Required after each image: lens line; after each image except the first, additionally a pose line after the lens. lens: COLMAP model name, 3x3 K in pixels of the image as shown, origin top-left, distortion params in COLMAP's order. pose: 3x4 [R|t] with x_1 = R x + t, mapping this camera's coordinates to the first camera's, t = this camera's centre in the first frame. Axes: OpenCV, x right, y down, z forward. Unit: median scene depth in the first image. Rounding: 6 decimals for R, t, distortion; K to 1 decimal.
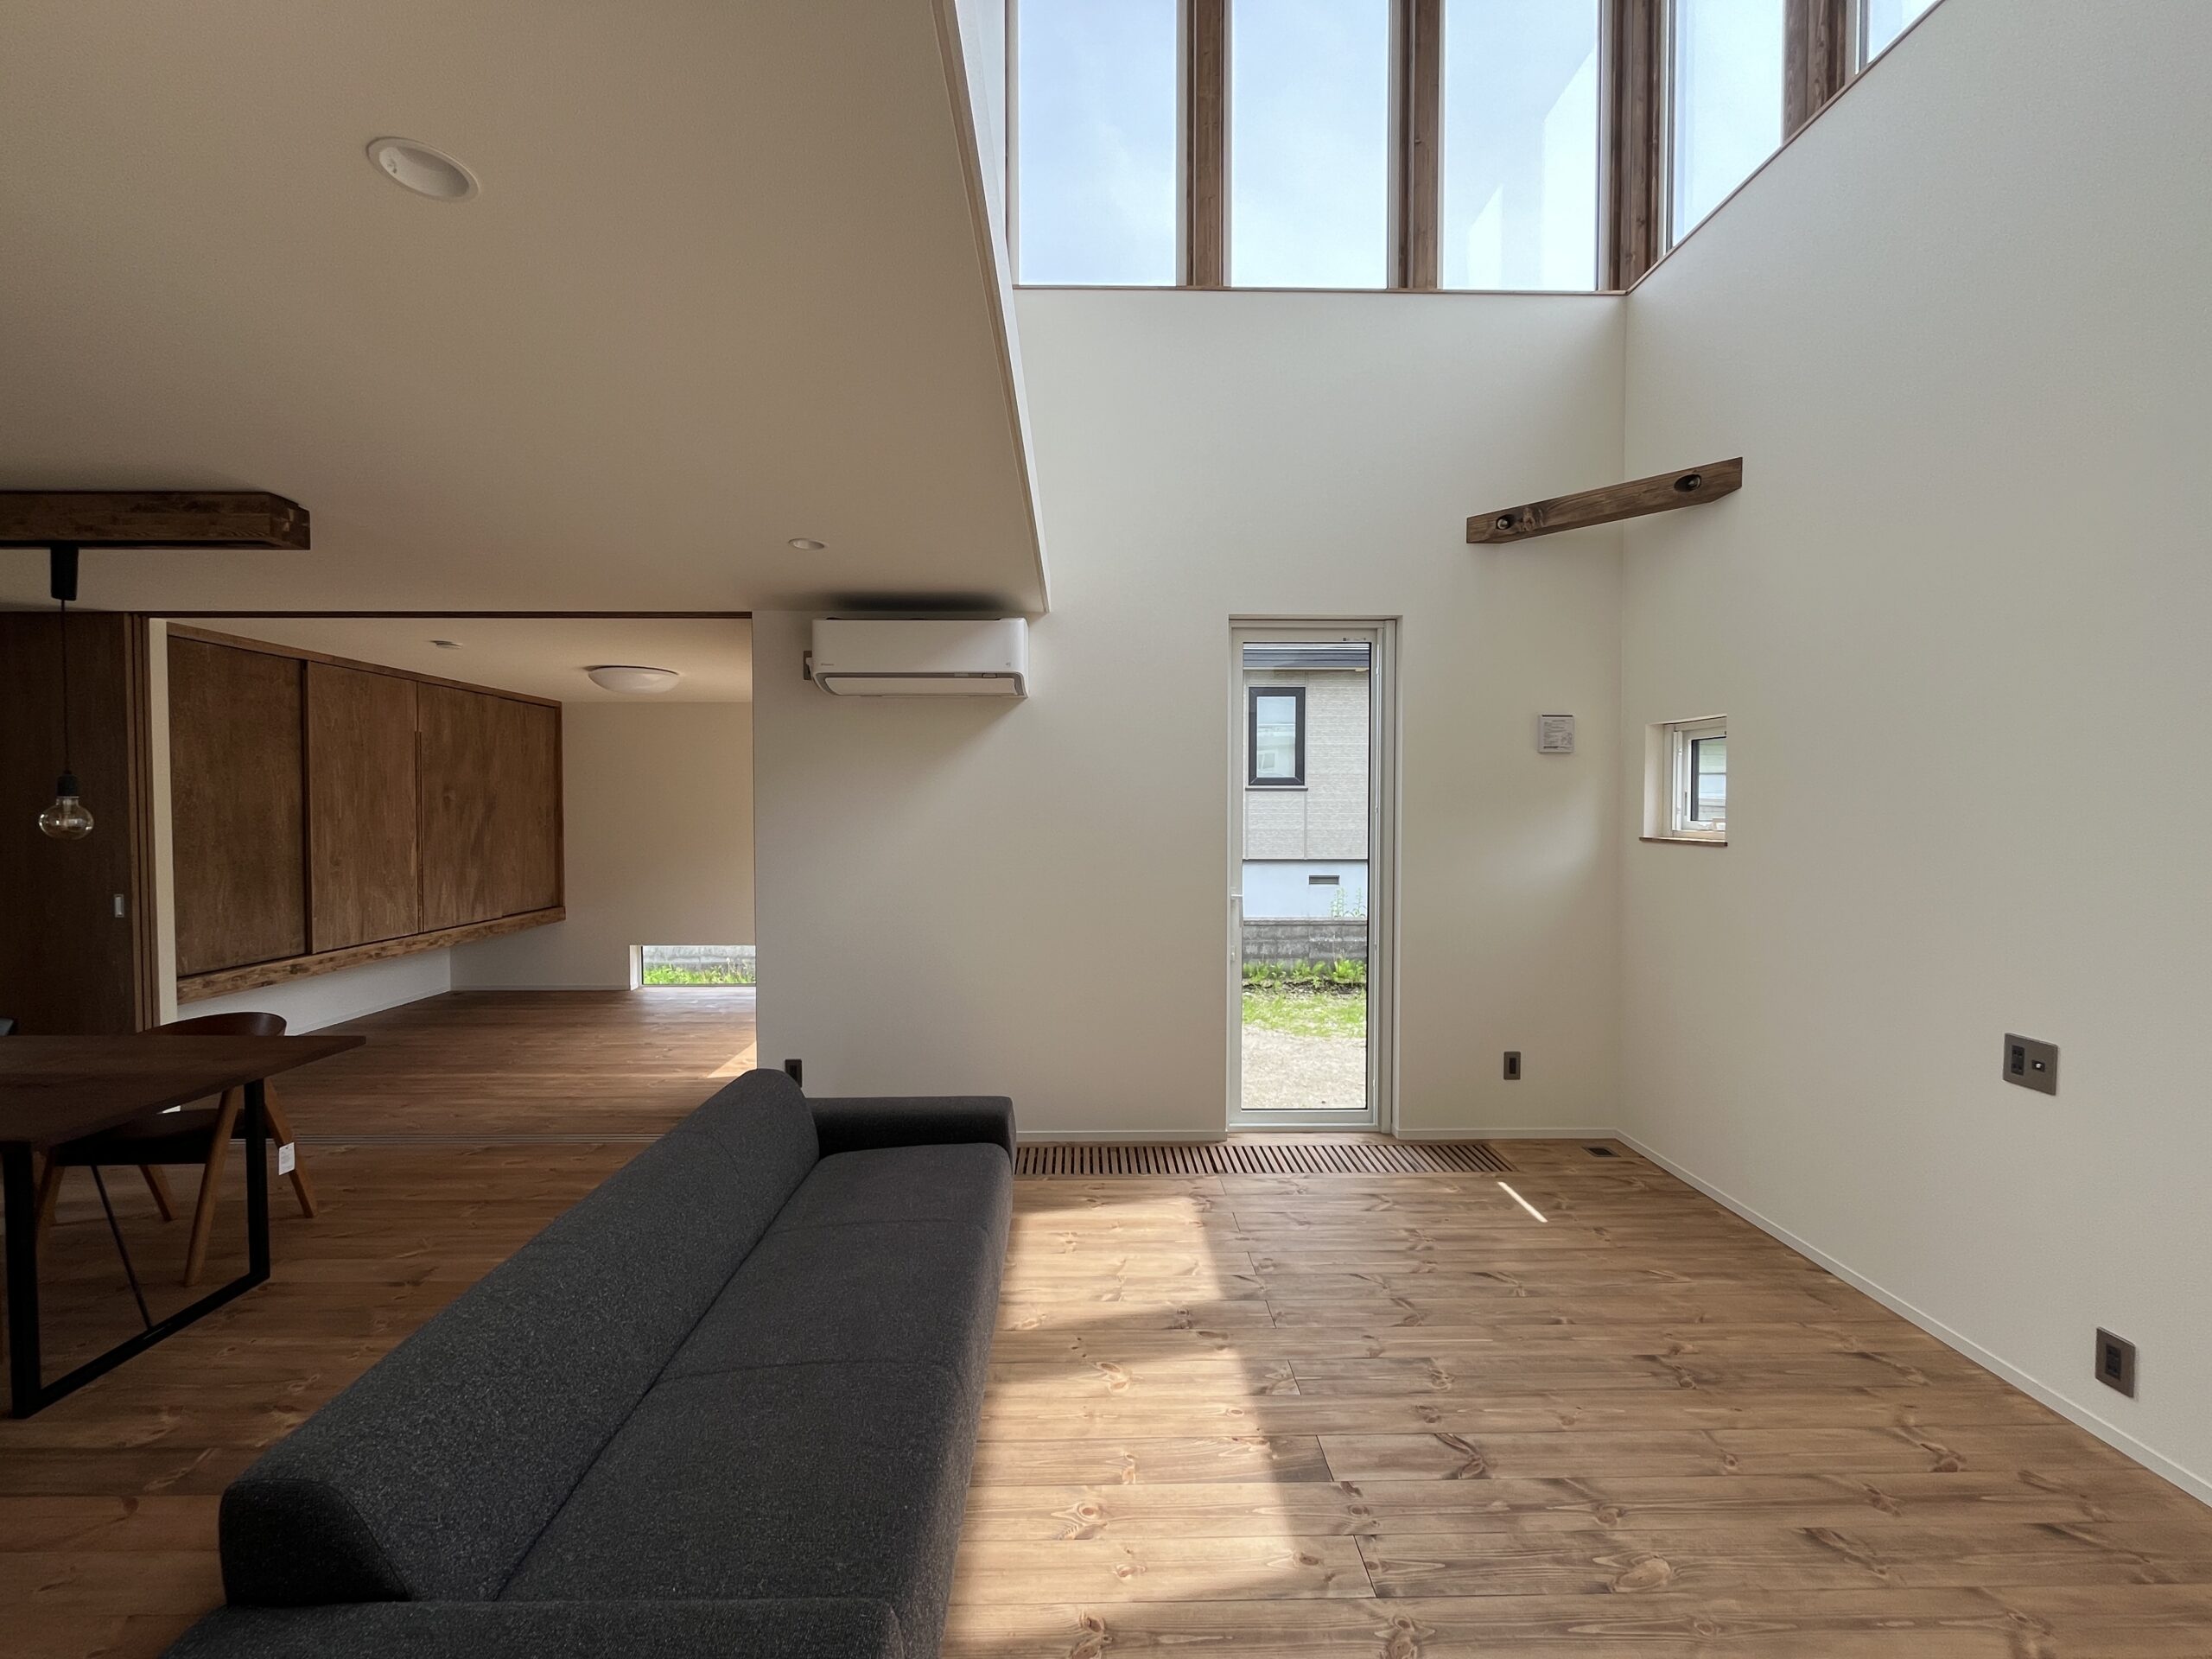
lens RADIAL K [[887.4, 0, 1106.0], [0, 887.4, 830.4], [0, 0, 1]] dist [-0.000226, -0.000009]
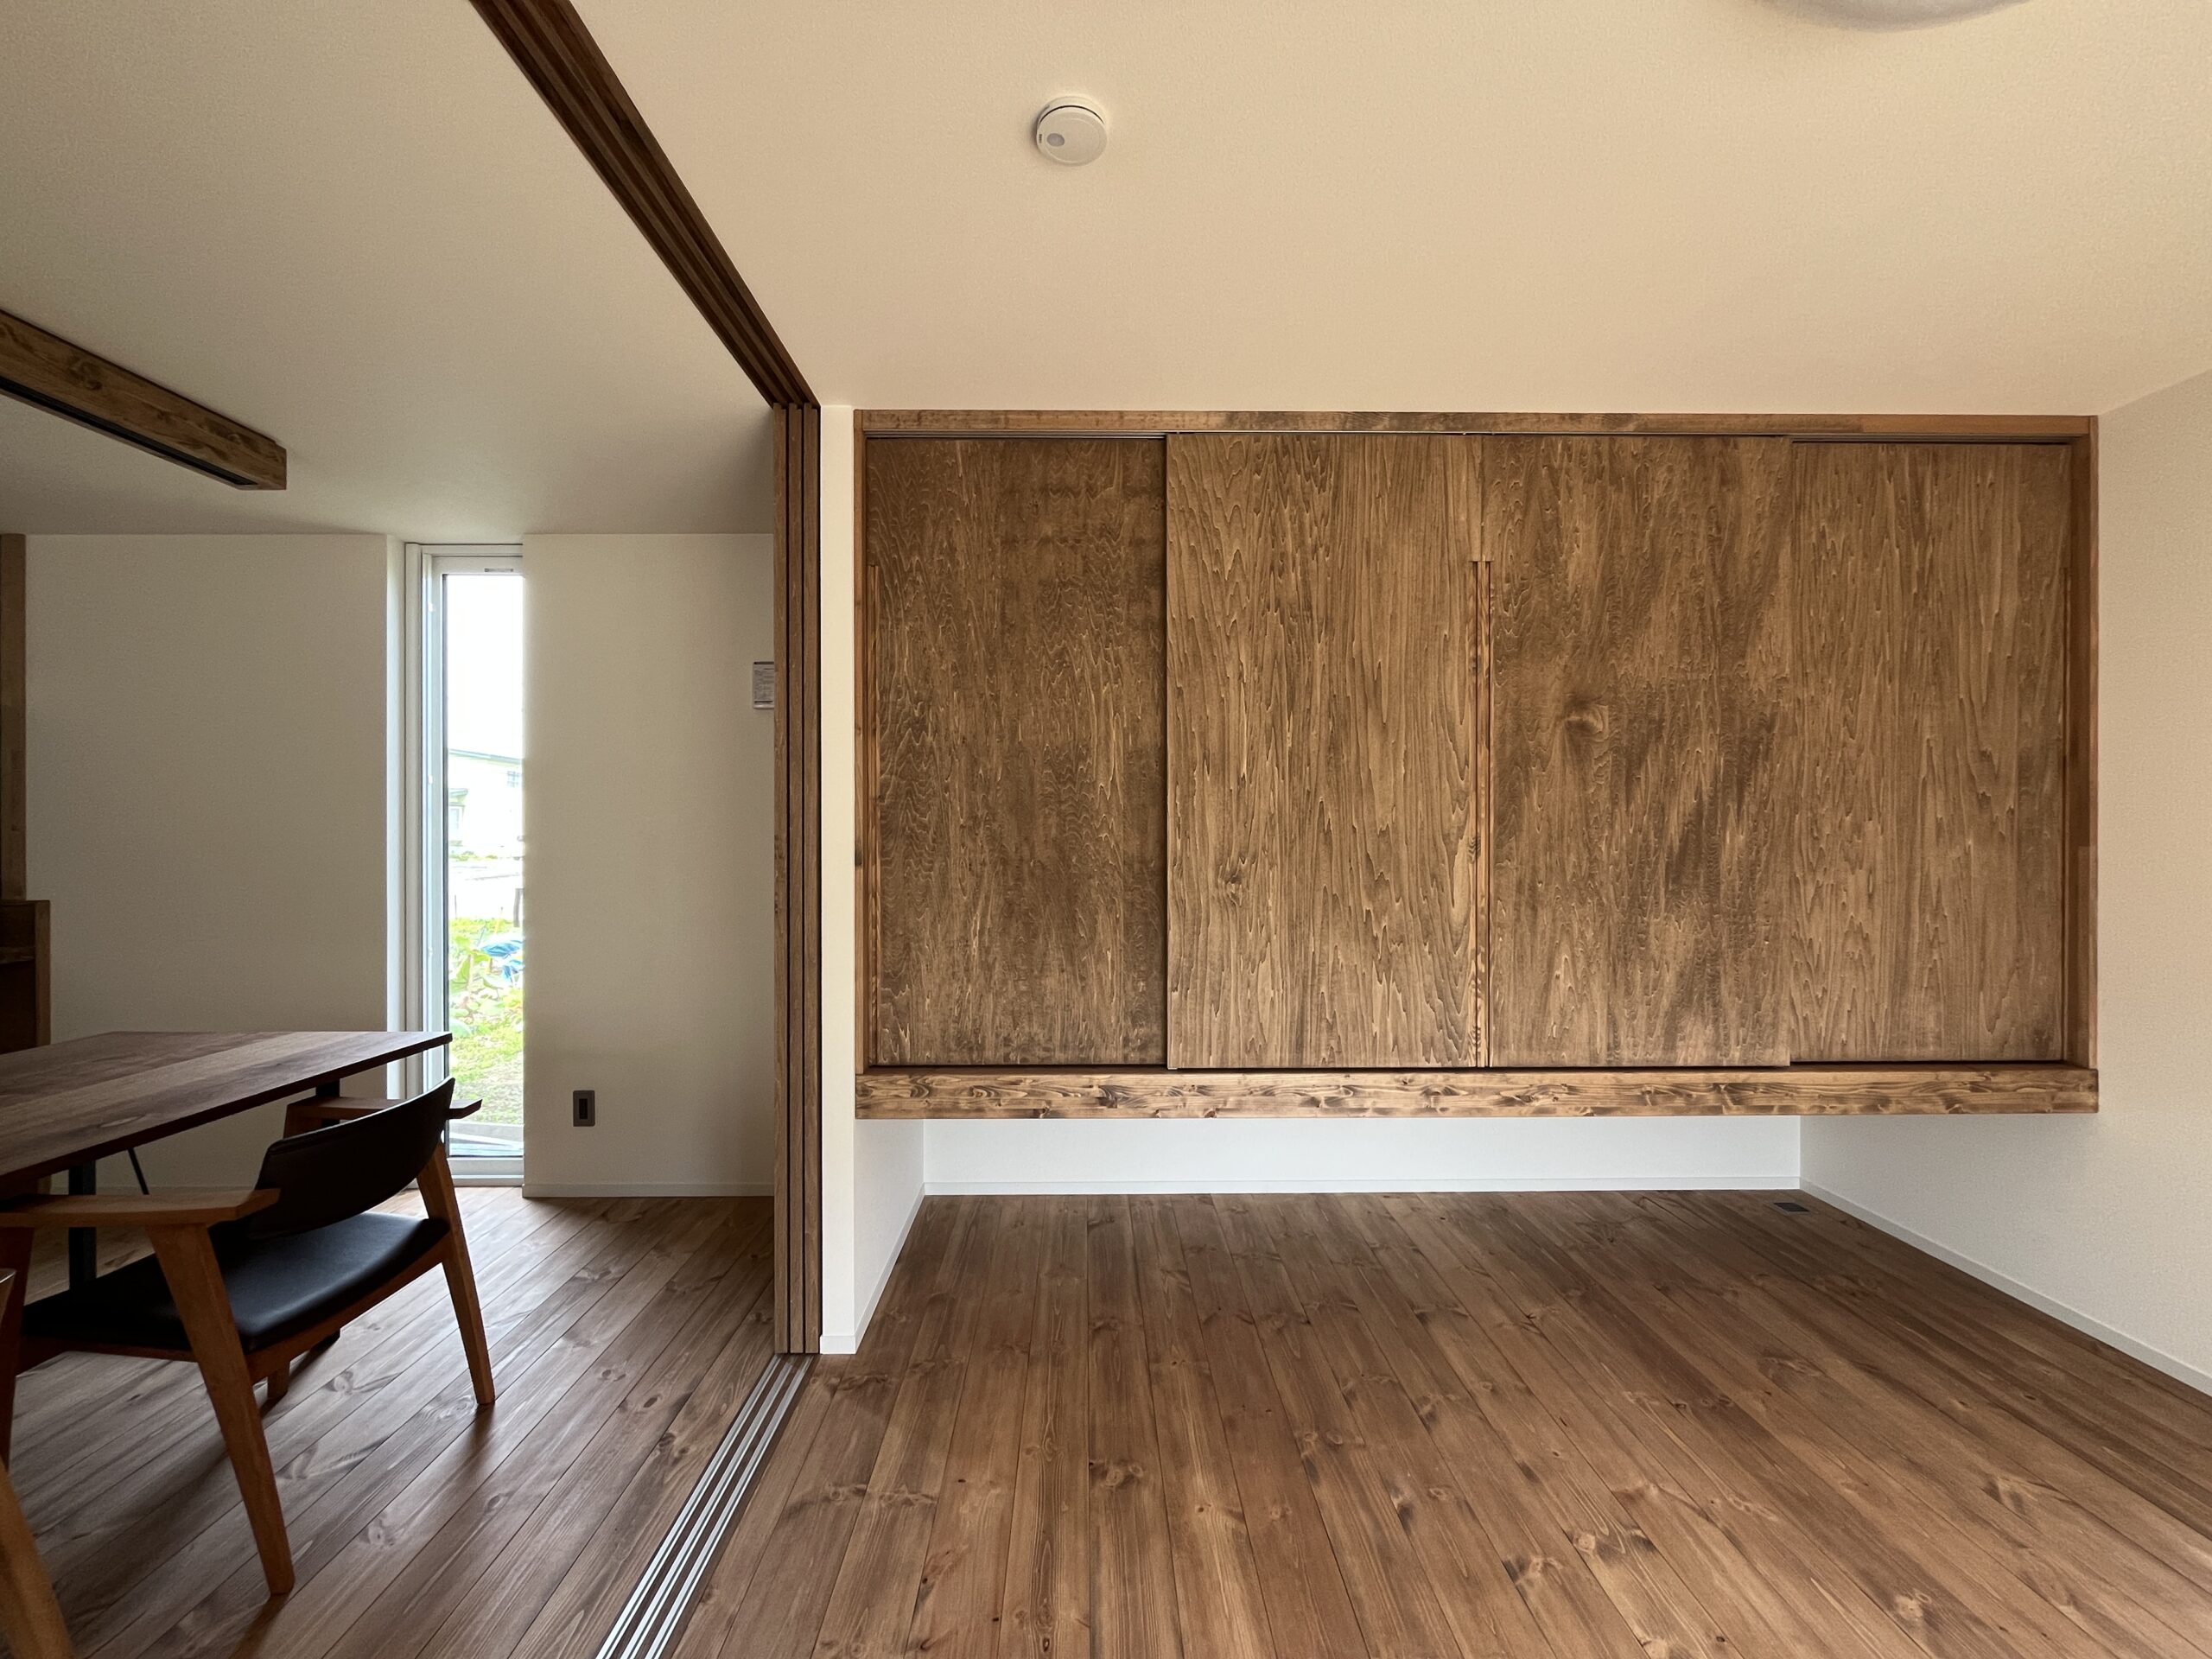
lens RADIAL K [[887.4, 0, 1106.3], [0, 887.4, 834.5], [0, 0, 1]] dist [-0.000226, -0.000009]
pose [[-0.018115, -0.000405, -0.999836, -0.542162], [-0.024723, 0.999694, 0.000043, 0.022428], [0.999530, 0.024720, -0.018120, 1.218844]]
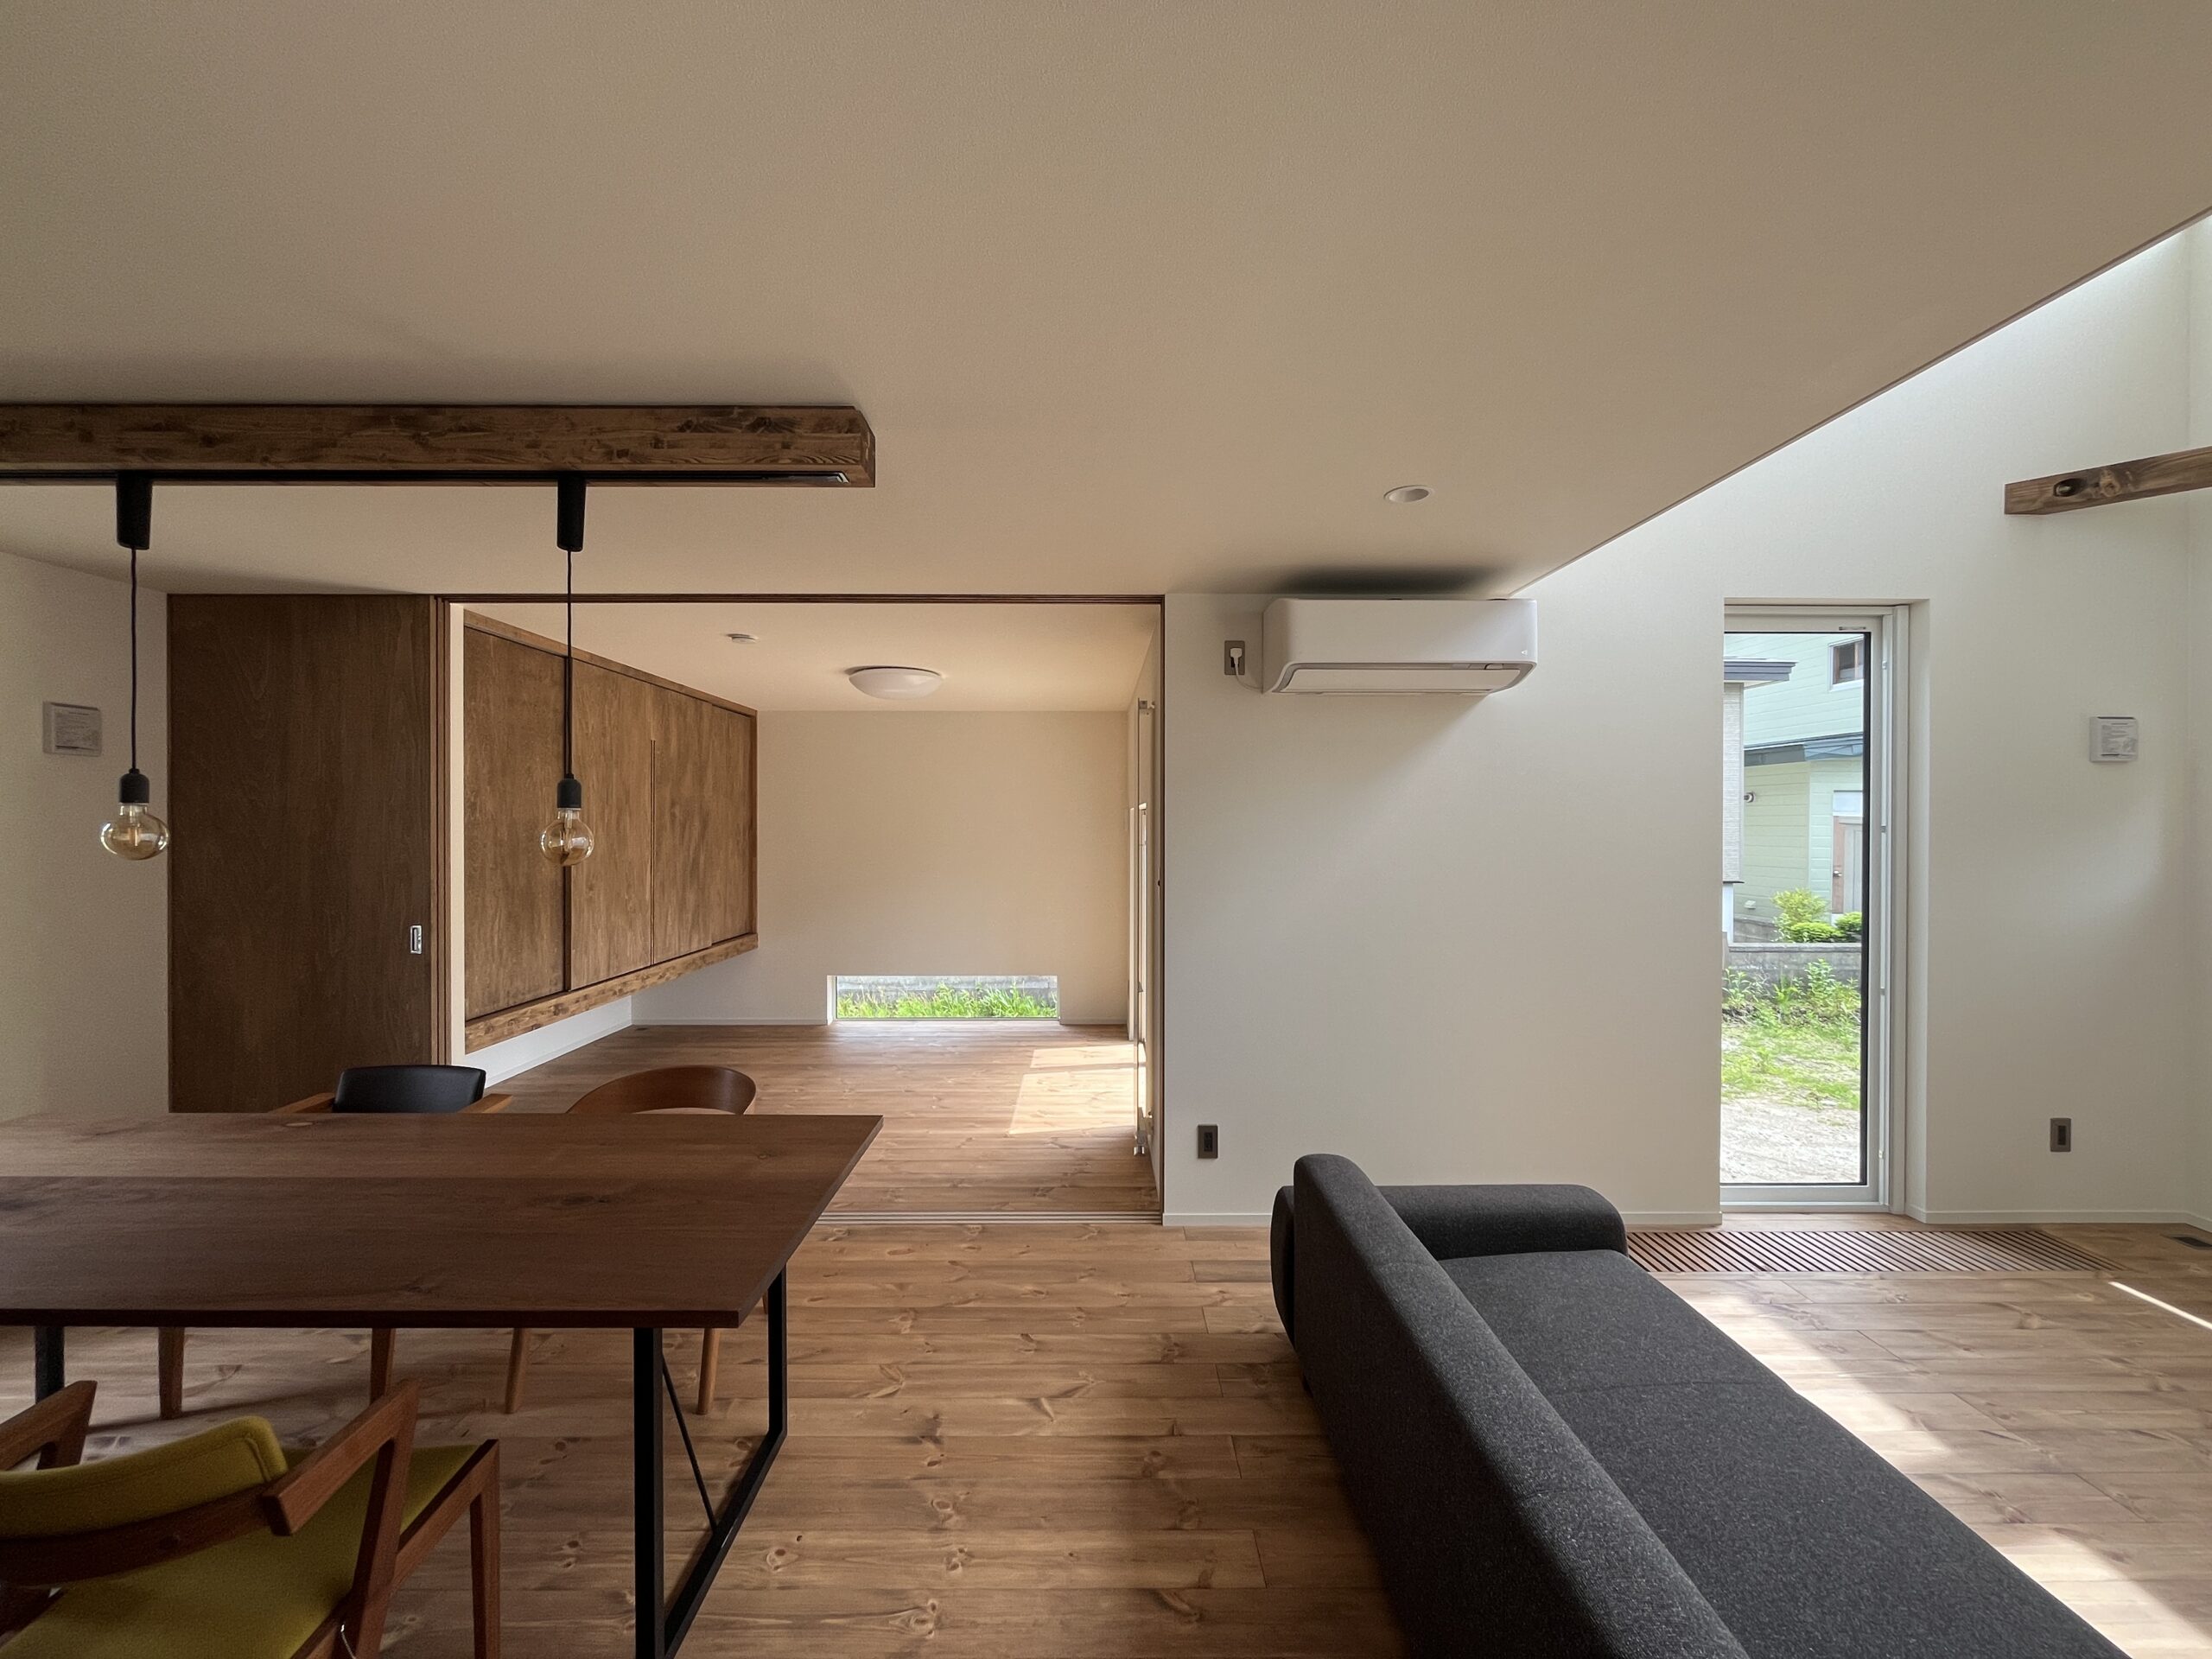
lens RADIAL K [[887.4, 0, 1111.7], [0, 887.4, 831.8], [0, 0, 1]] dist [-0.000226, -0.000009]
pose [[0.999974, 0.001729, -0.007054, -0.441386], [-0.001870, 0.999797, -0.020060, -0.002436], [0.007018, 0.020072, 0.999774, 0.154805]]
